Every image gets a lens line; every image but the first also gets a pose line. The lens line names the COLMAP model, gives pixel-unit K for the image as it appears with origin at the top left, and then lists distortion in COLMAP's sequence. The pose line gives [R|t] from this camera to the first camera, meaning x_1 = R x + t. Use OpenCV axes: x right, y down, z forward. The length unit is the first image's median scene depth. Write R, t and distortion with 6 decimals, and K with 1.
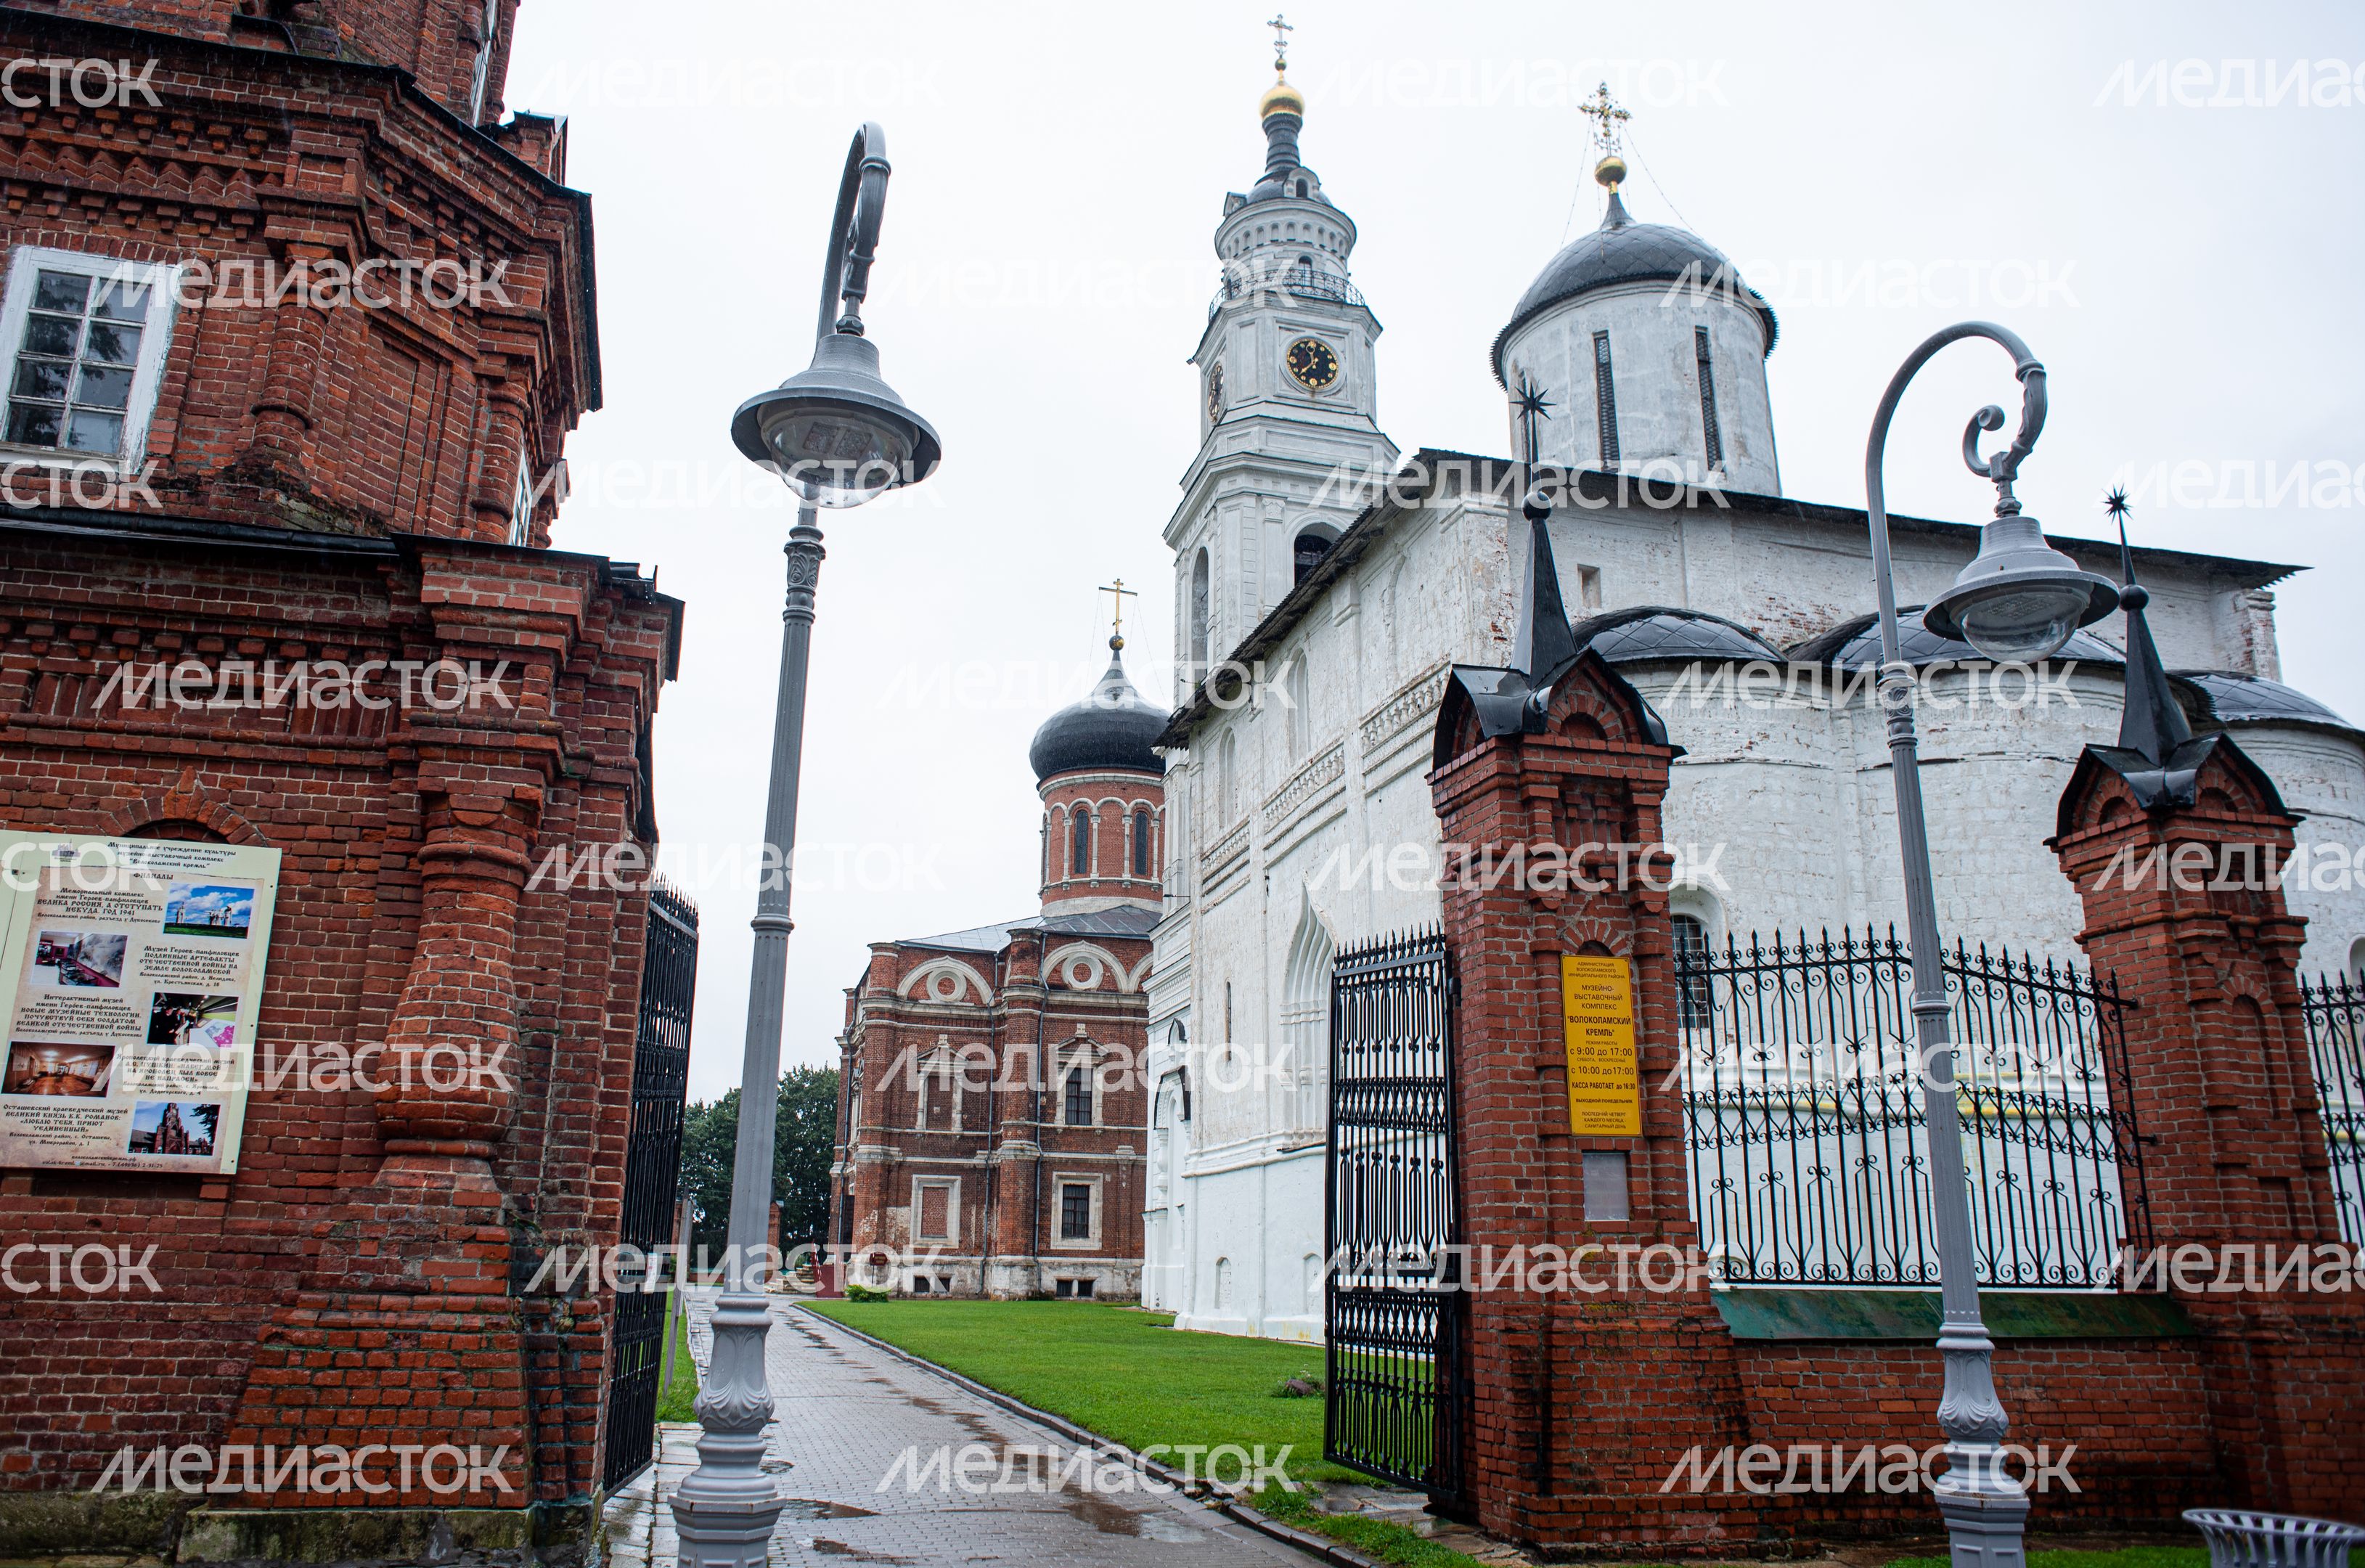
lens RADIAL K [[1695.7, 0, 1116.1], [0, 1695.7, 776.4], [0, 0, 1]] dist [-0.088522, 0.080136]
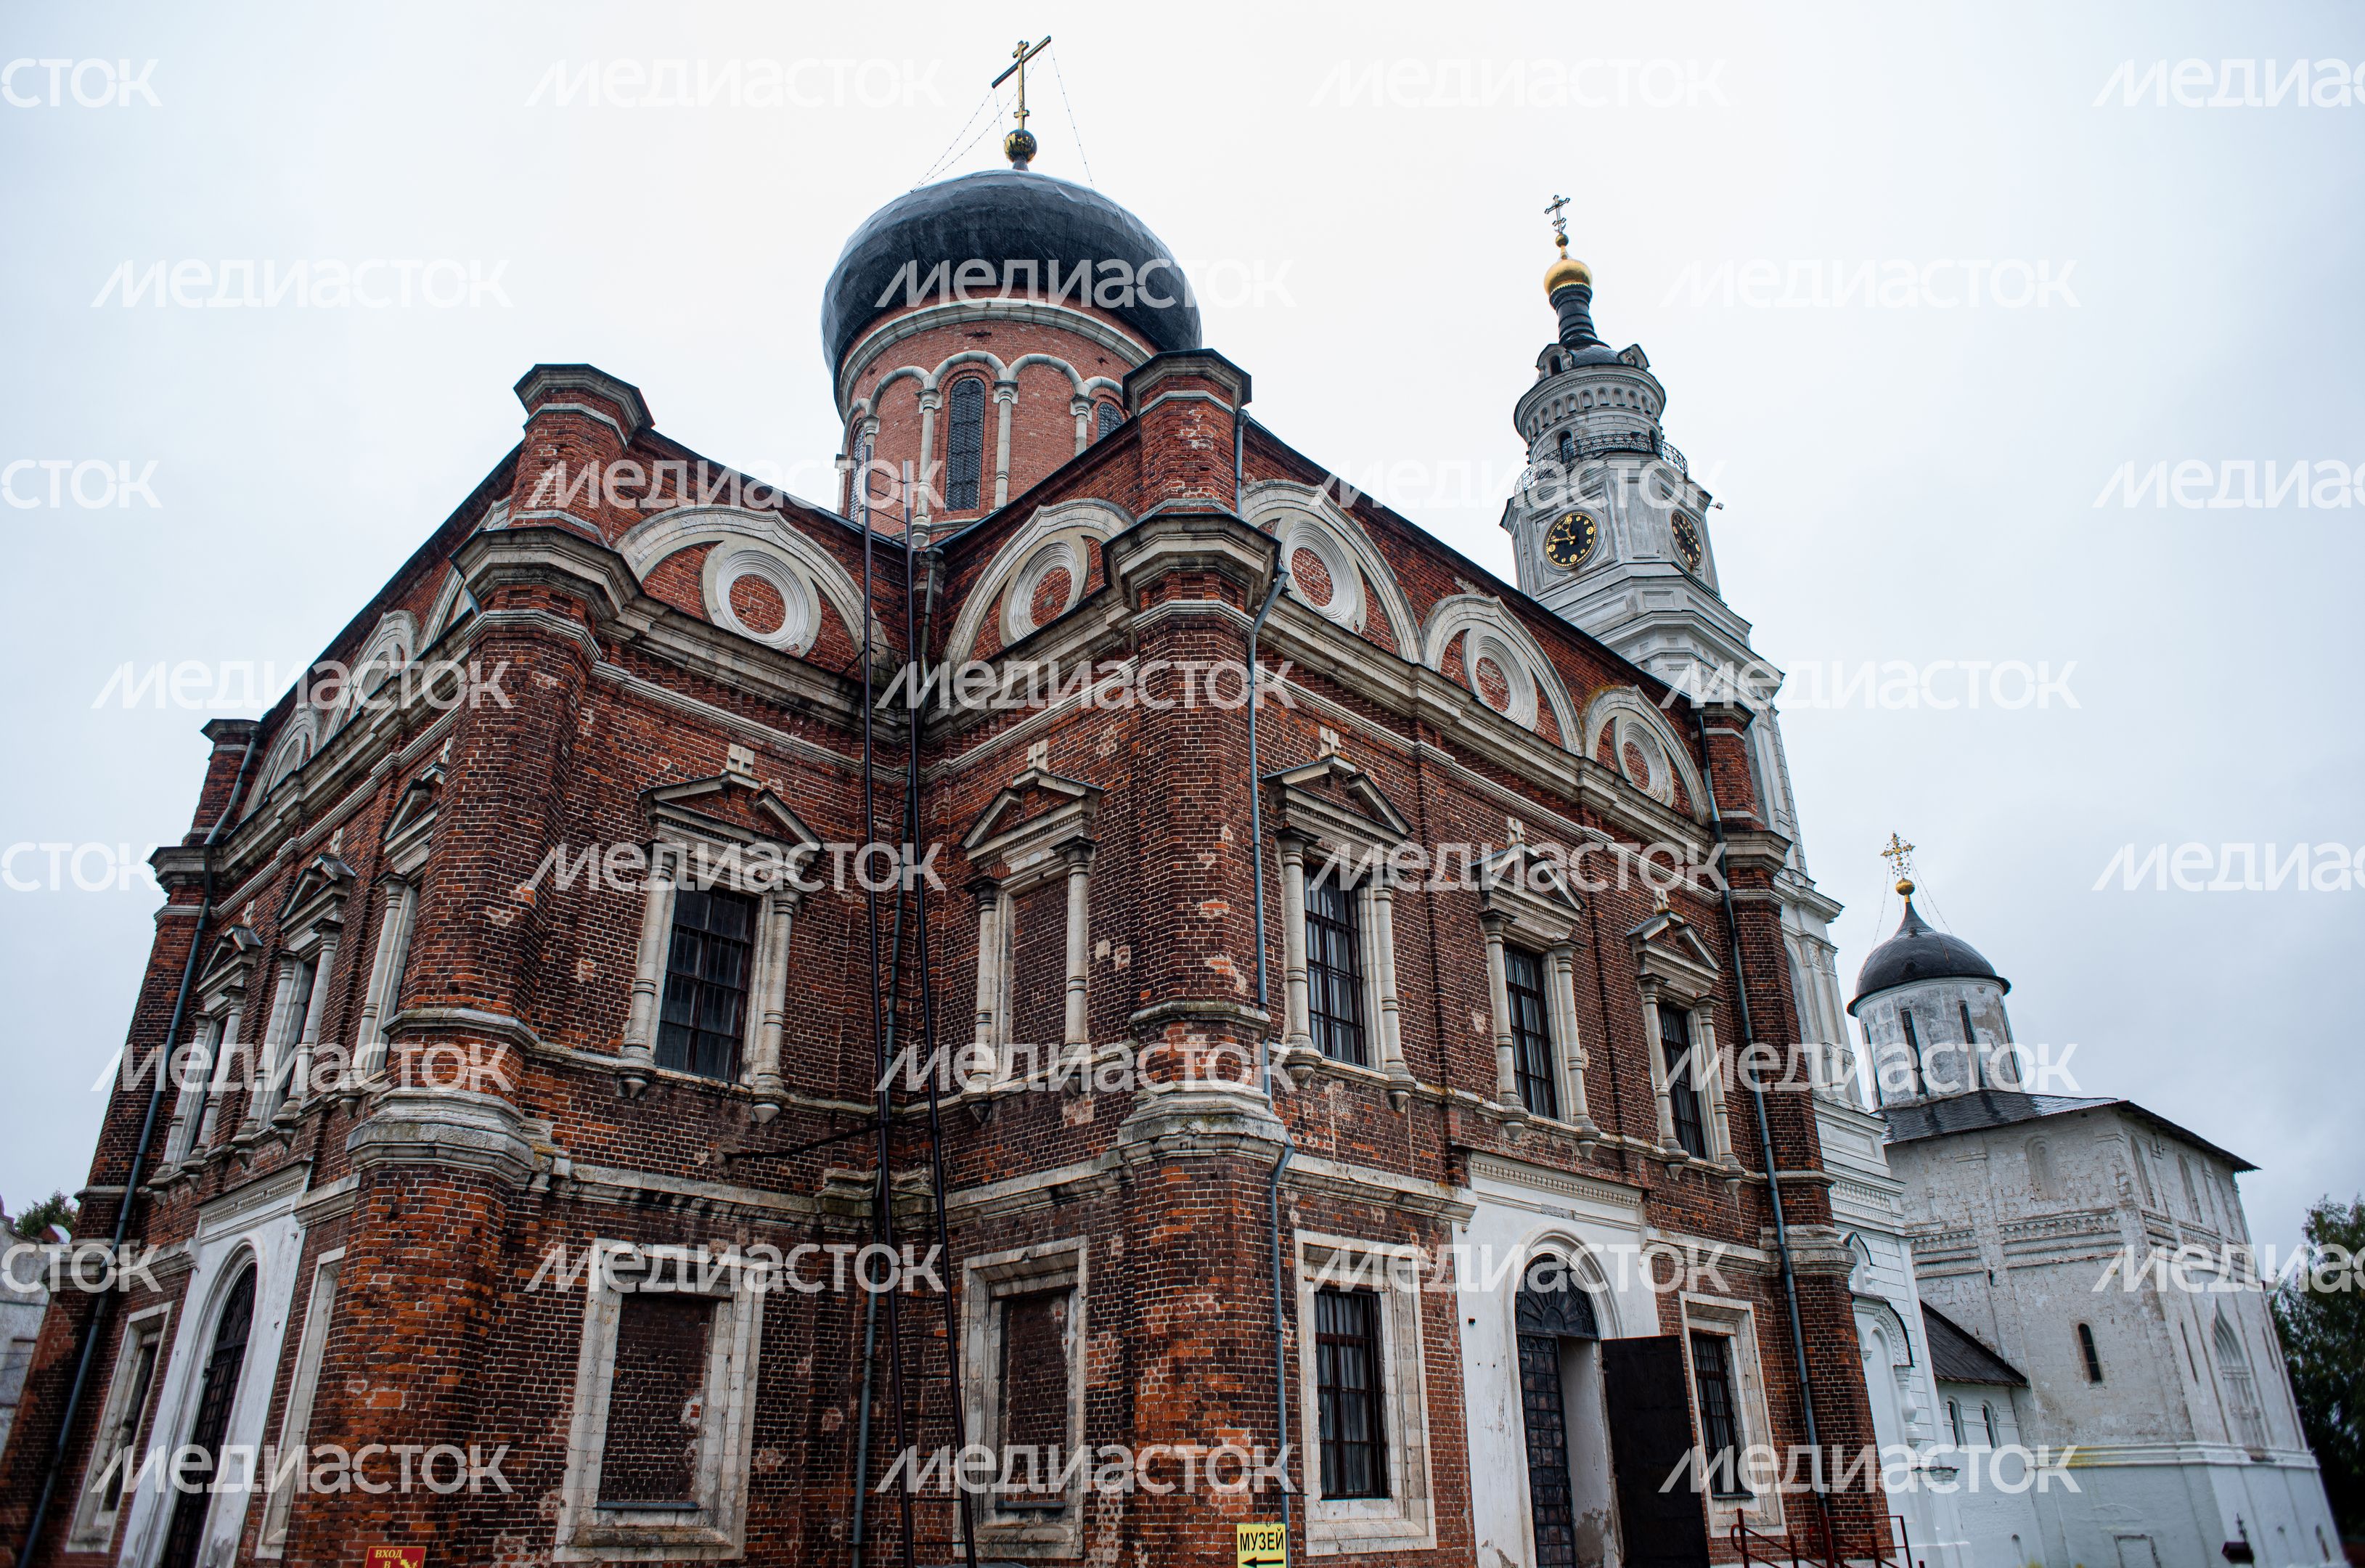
lens RADIAL K [[1583.2, 0, 1189.5], [0, 1583.2, 757.0], [0, 0, 1]] dist [-0.091467, 0.064349]
pose [[0.852200, 0.196569, 0.484888, -0.180946], [-0.117954, 0.975065, -0.187975, 0.213080], [-0.509747, 0.102998, 0.854136, 0.804405]]
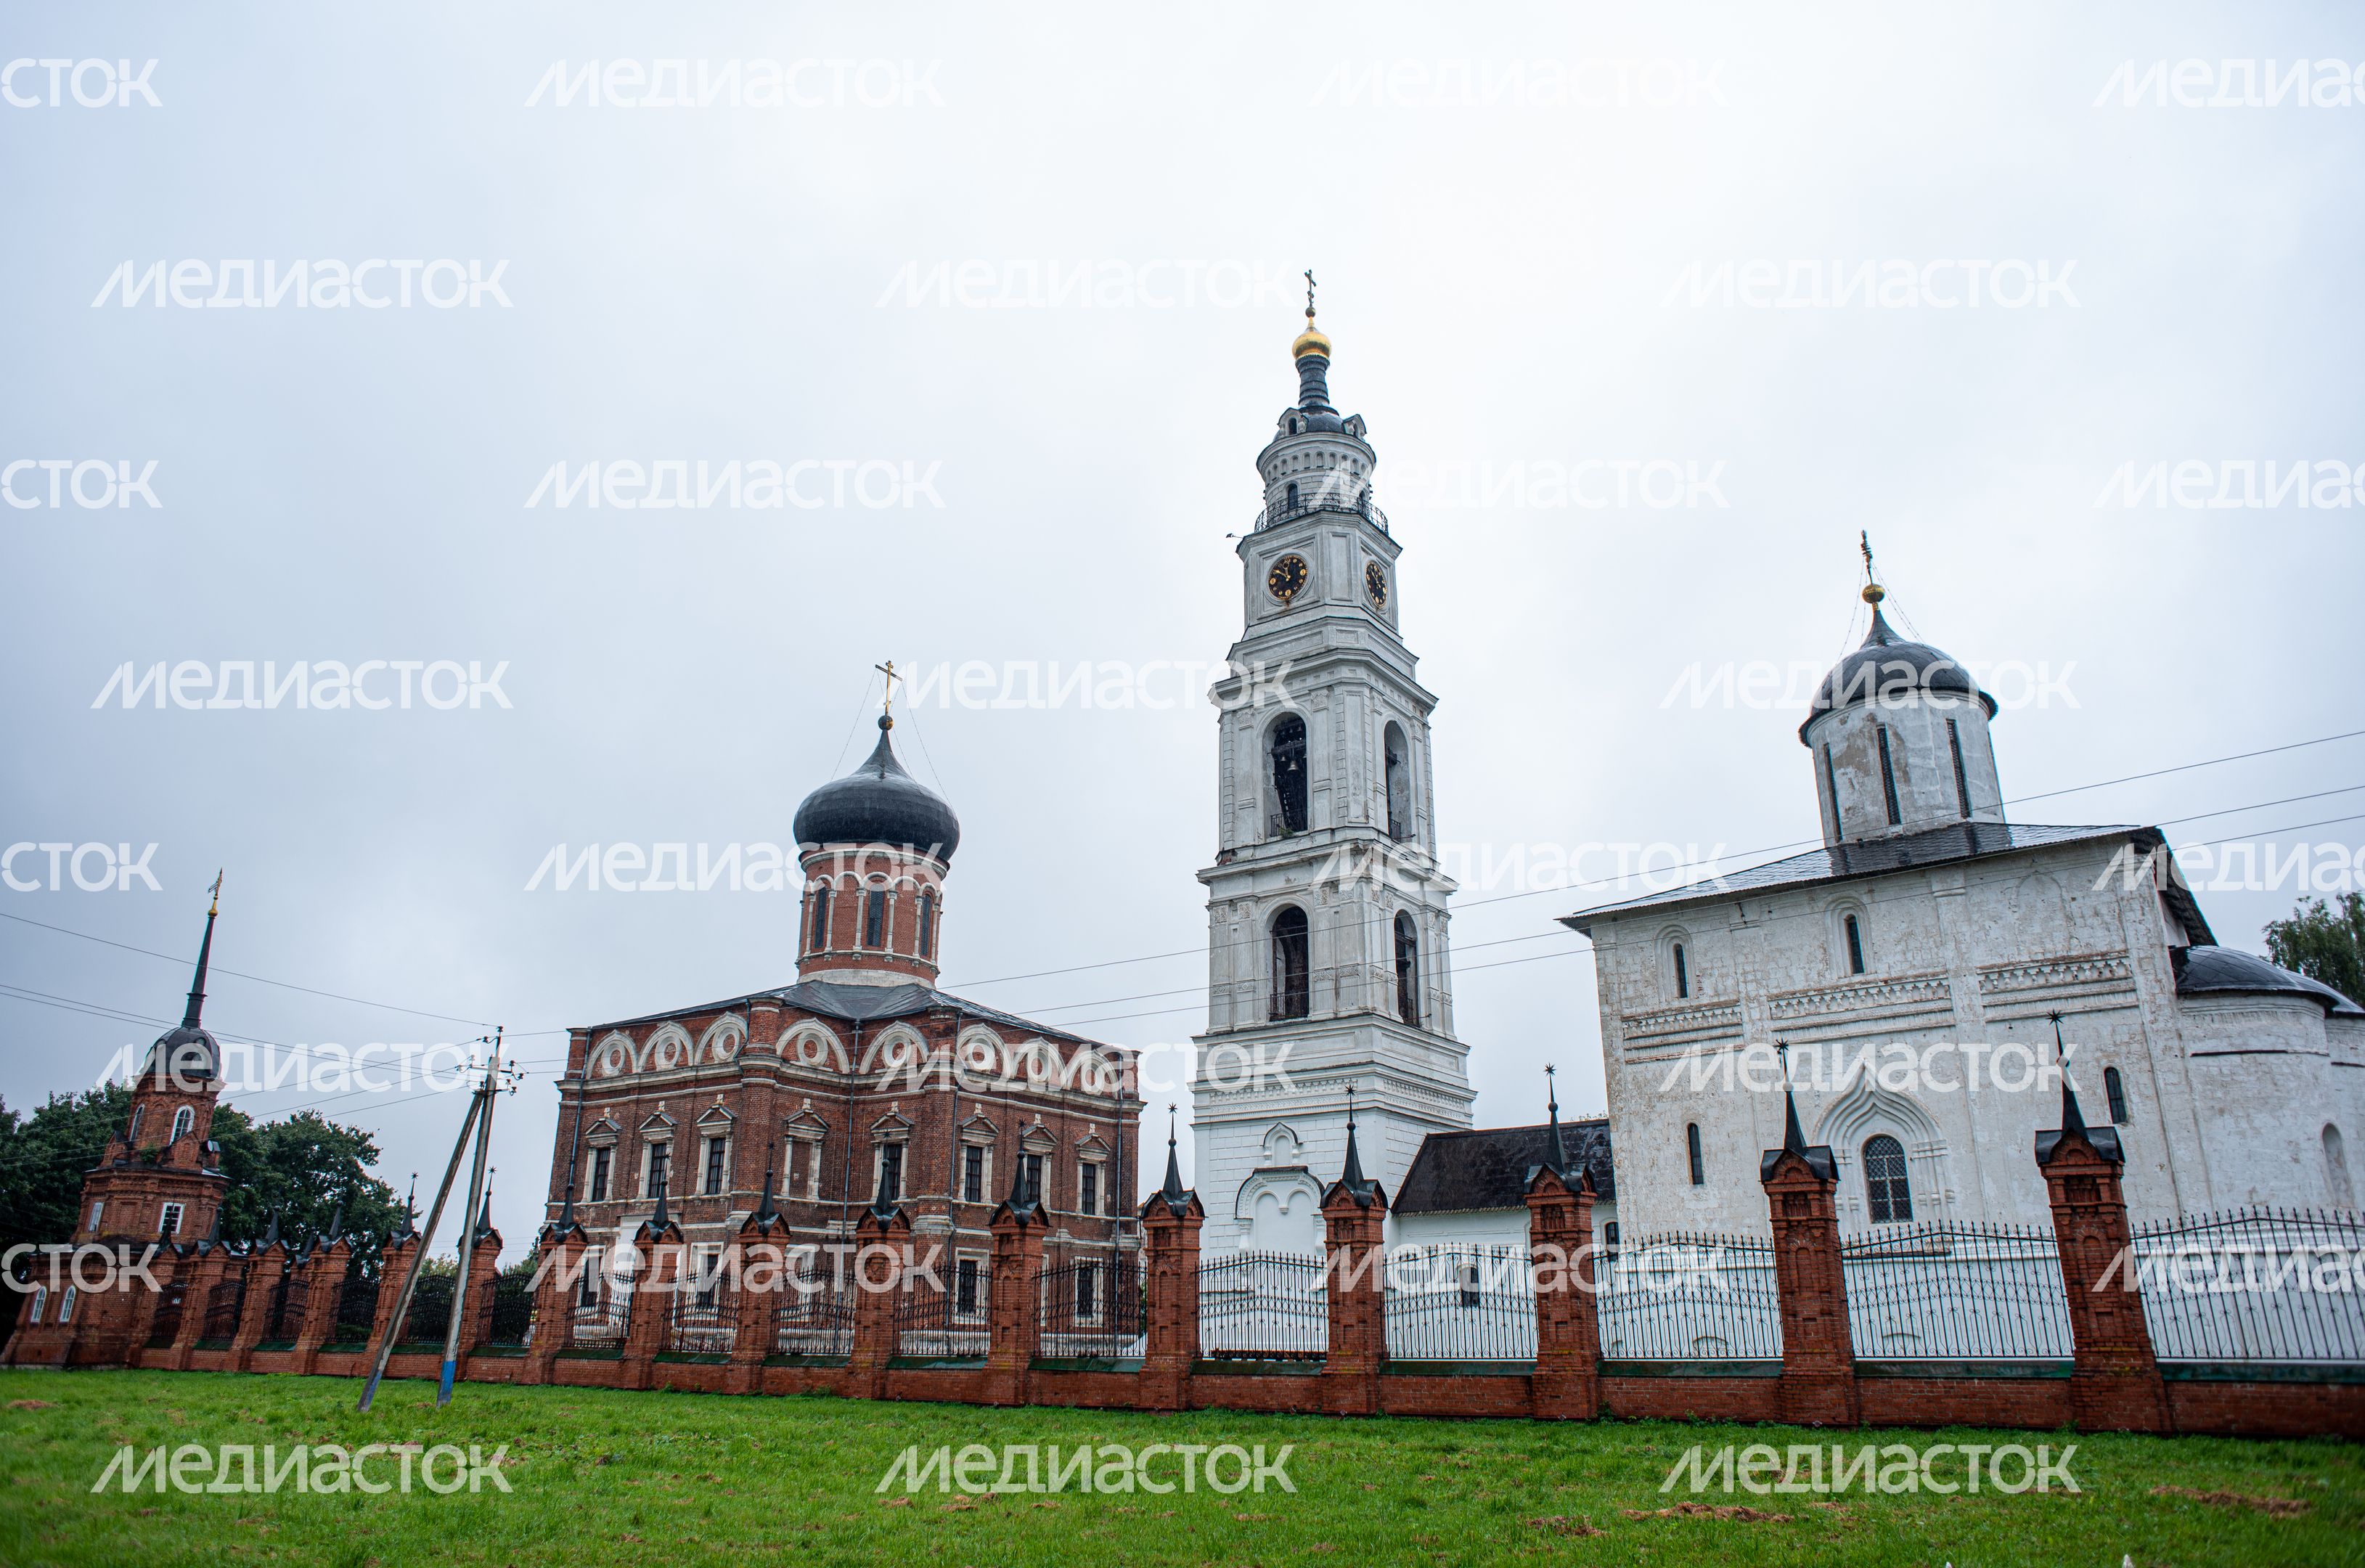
lens RADIAL K [[1606.0, 0, 1183.4], [0, 1606.0, 773.9], [0, 0, 1]] dist [-0.087250, 0.075545]
pose [[0.756483, 0.210194, 0.619315, -0.596413], [-0.179161, 0.977325, -0.112859, 0.037742], [-0.628995, -0.025581, 0.776989, 0.169657]]
